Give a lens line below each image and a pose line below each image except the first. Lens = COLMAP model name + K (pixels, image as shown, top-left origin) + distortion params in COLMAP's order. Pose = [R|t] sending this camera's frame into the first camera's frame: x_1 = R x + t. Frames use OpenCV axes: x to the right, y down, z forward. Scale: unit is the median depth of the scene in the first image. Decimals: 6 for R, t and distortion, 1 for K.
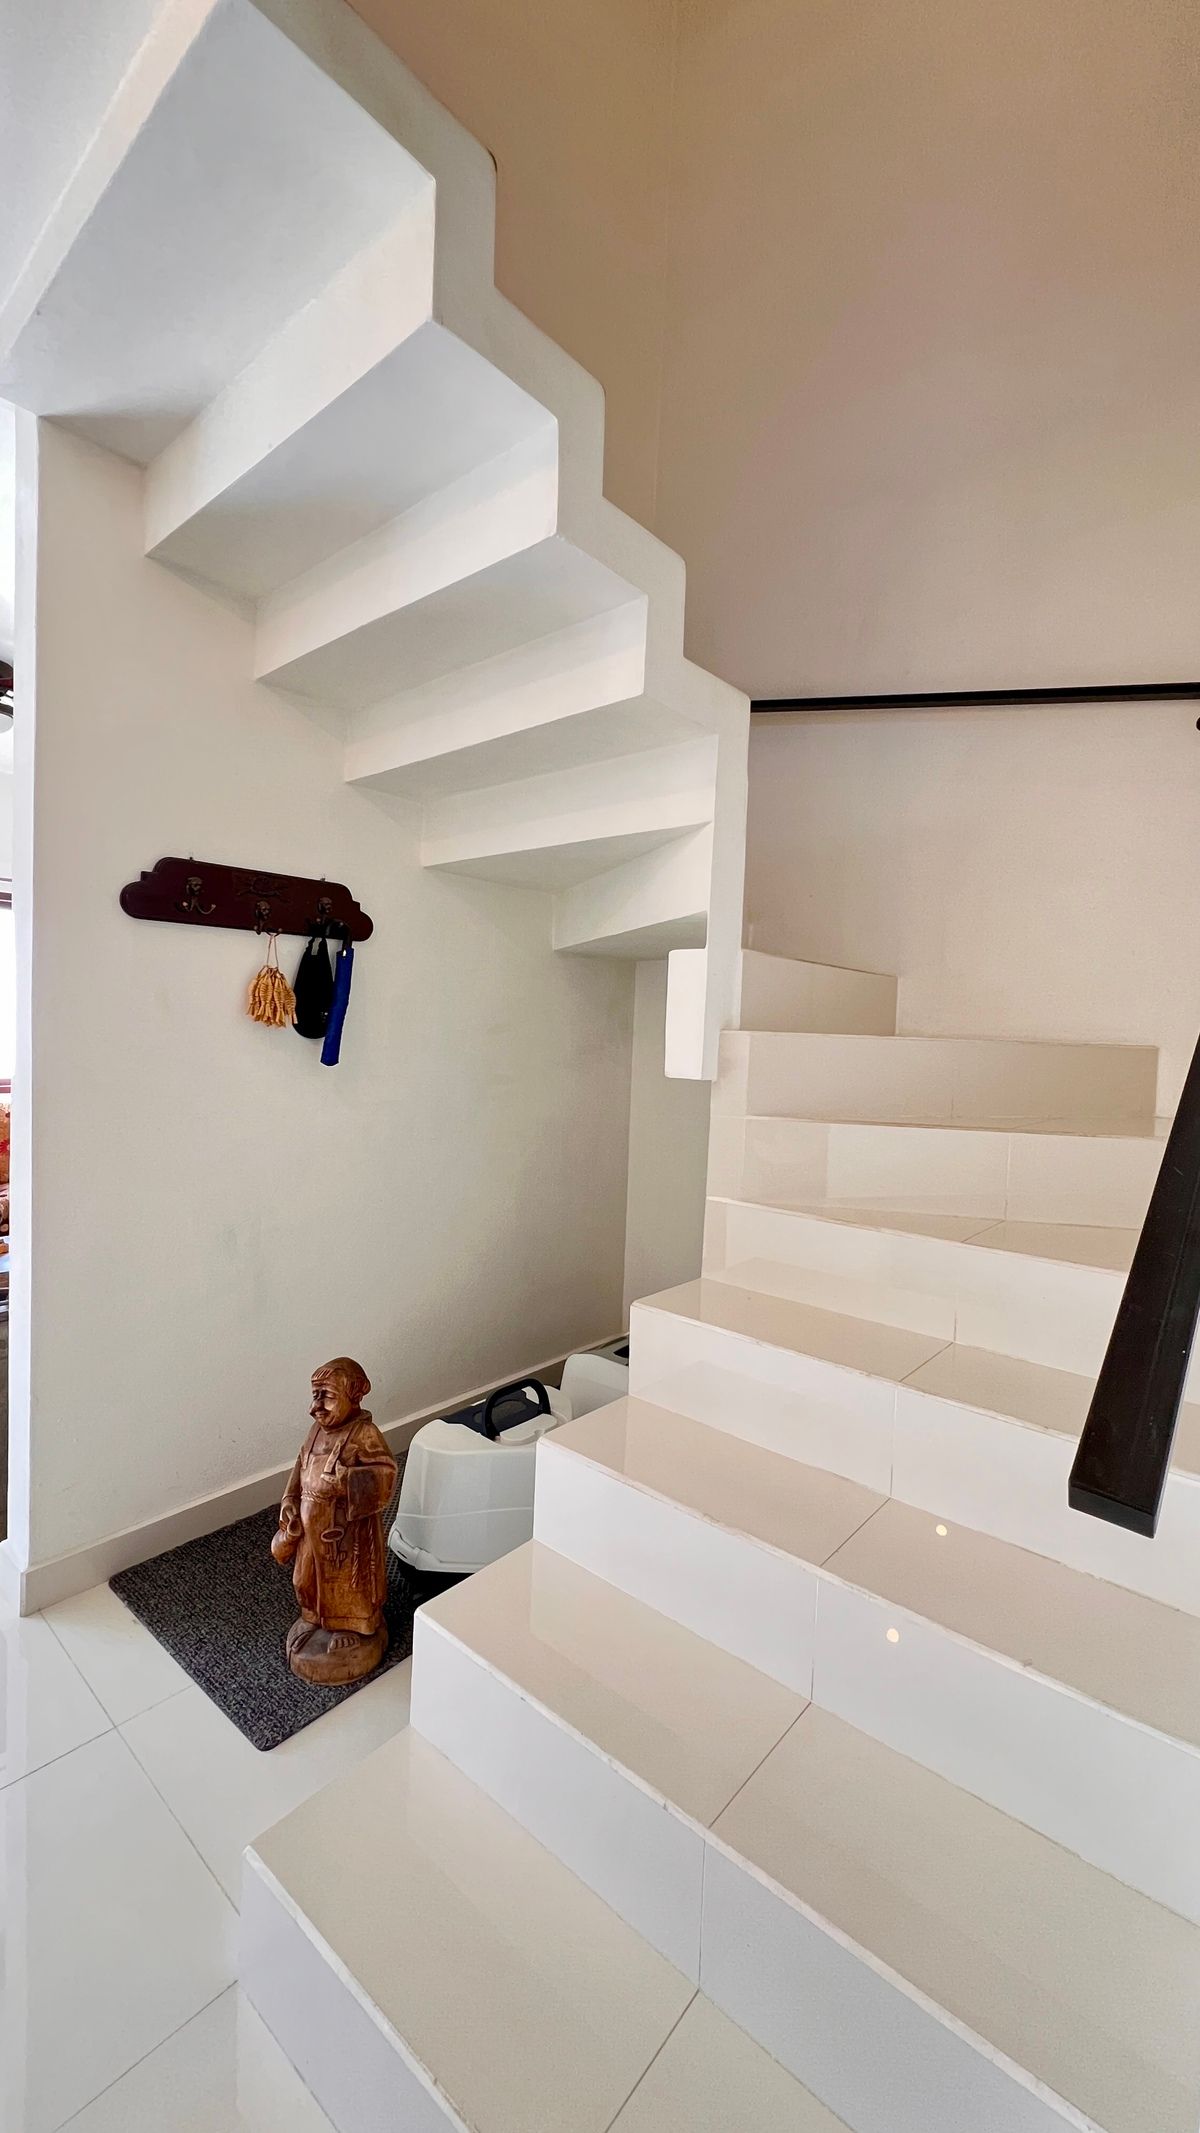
lens RADIAL K [[857.0, 0, 600.0], [0, 857.0, 1066.5], [0, 0, 1]] dist [0.000040, 0.000002]
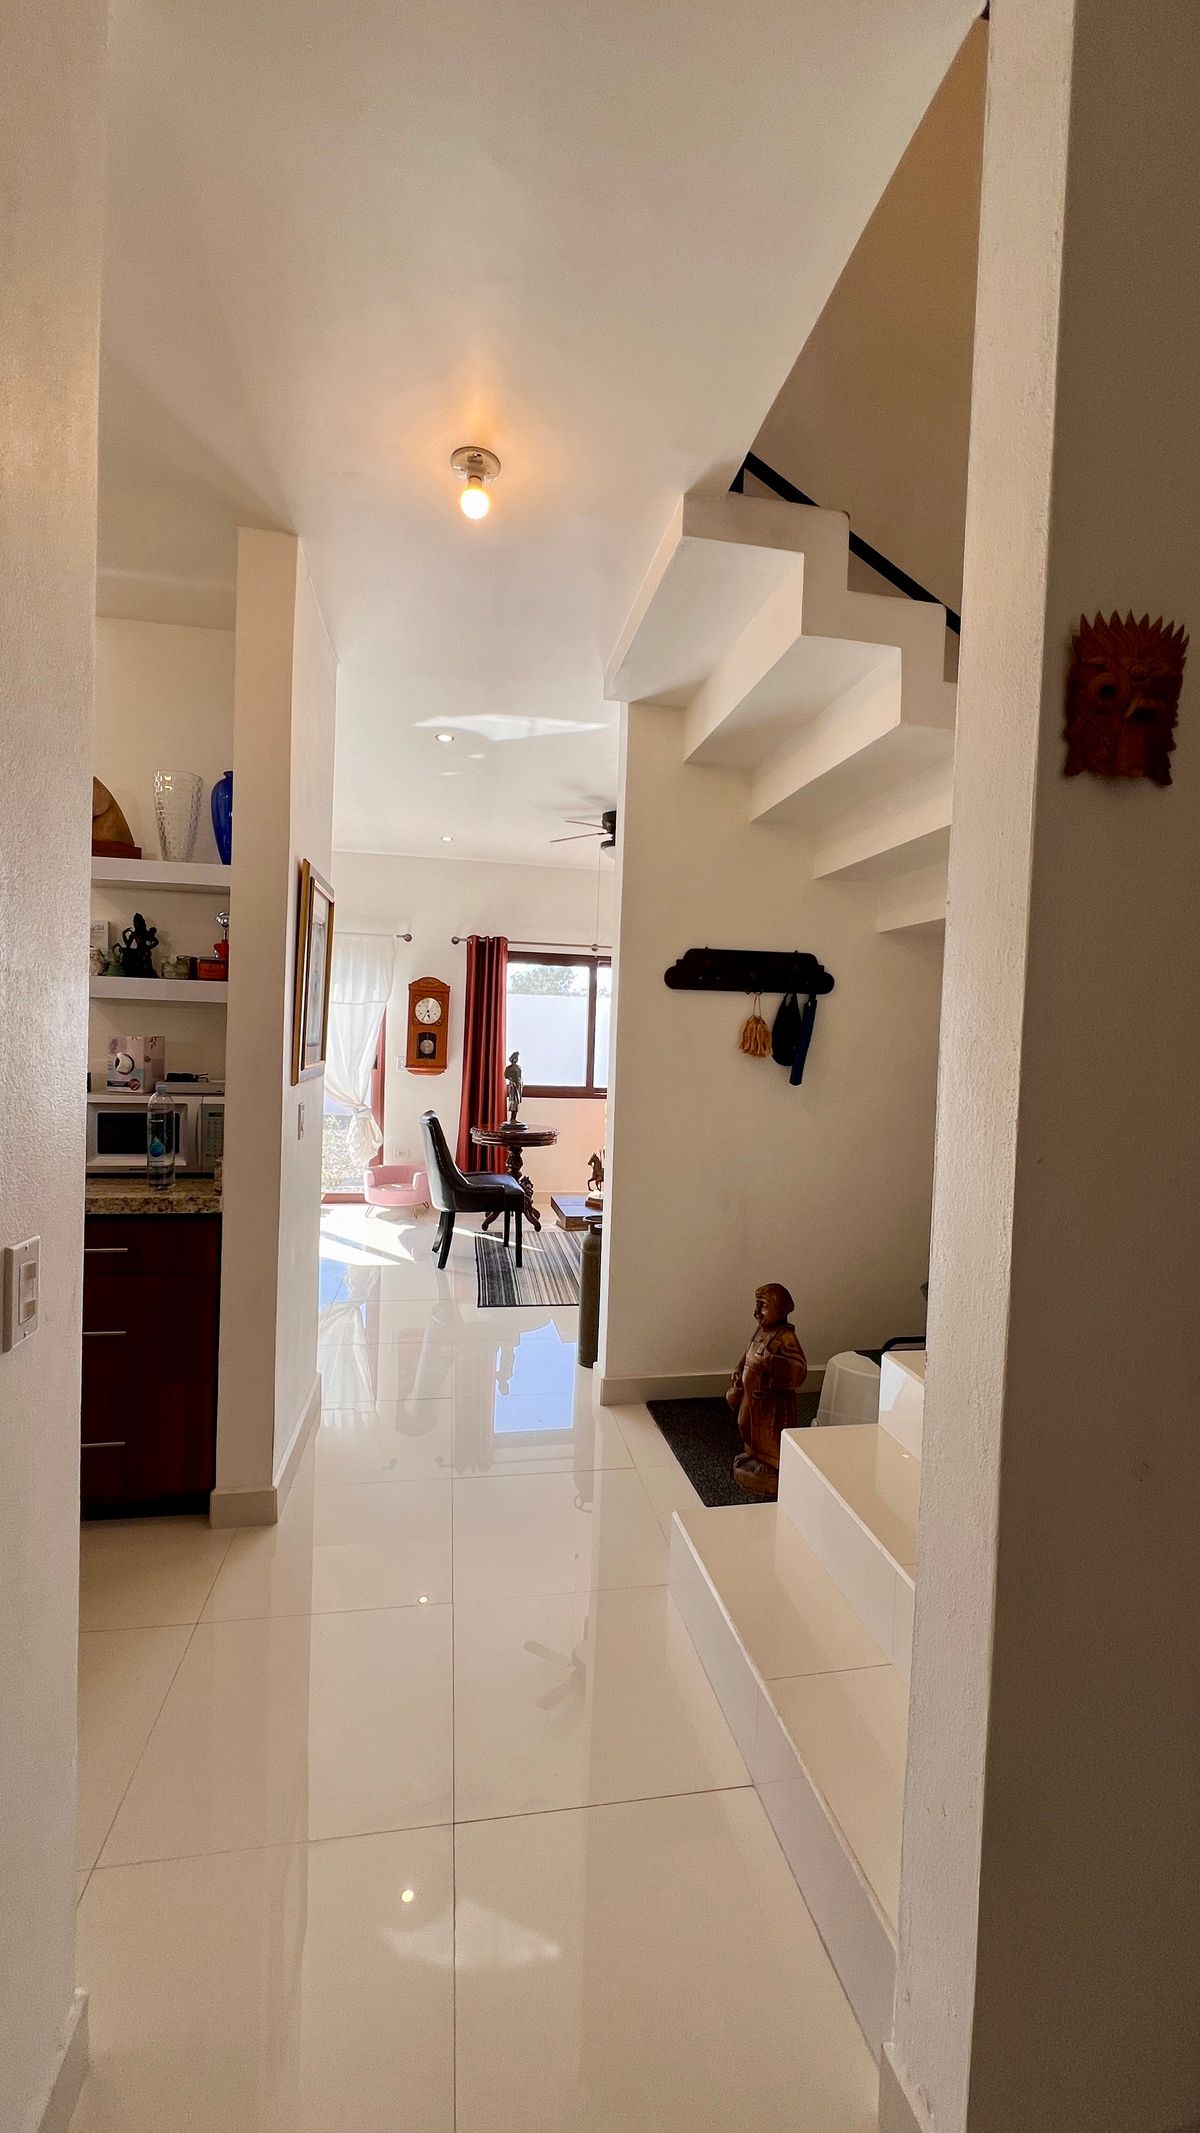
lens RADIAL K [[857.0, 0, 600.0], [0, 857.0, 1066.5], [0, 0, 1]] dist [0.000040, 0.000002]
pose [[0.783545, 0.014732, -0.621160, 0.378838], [-0.032263, 0.999335, -0.016996, 0.002808], [0.620497, 0.033358, 0.783499, -0.360588]]
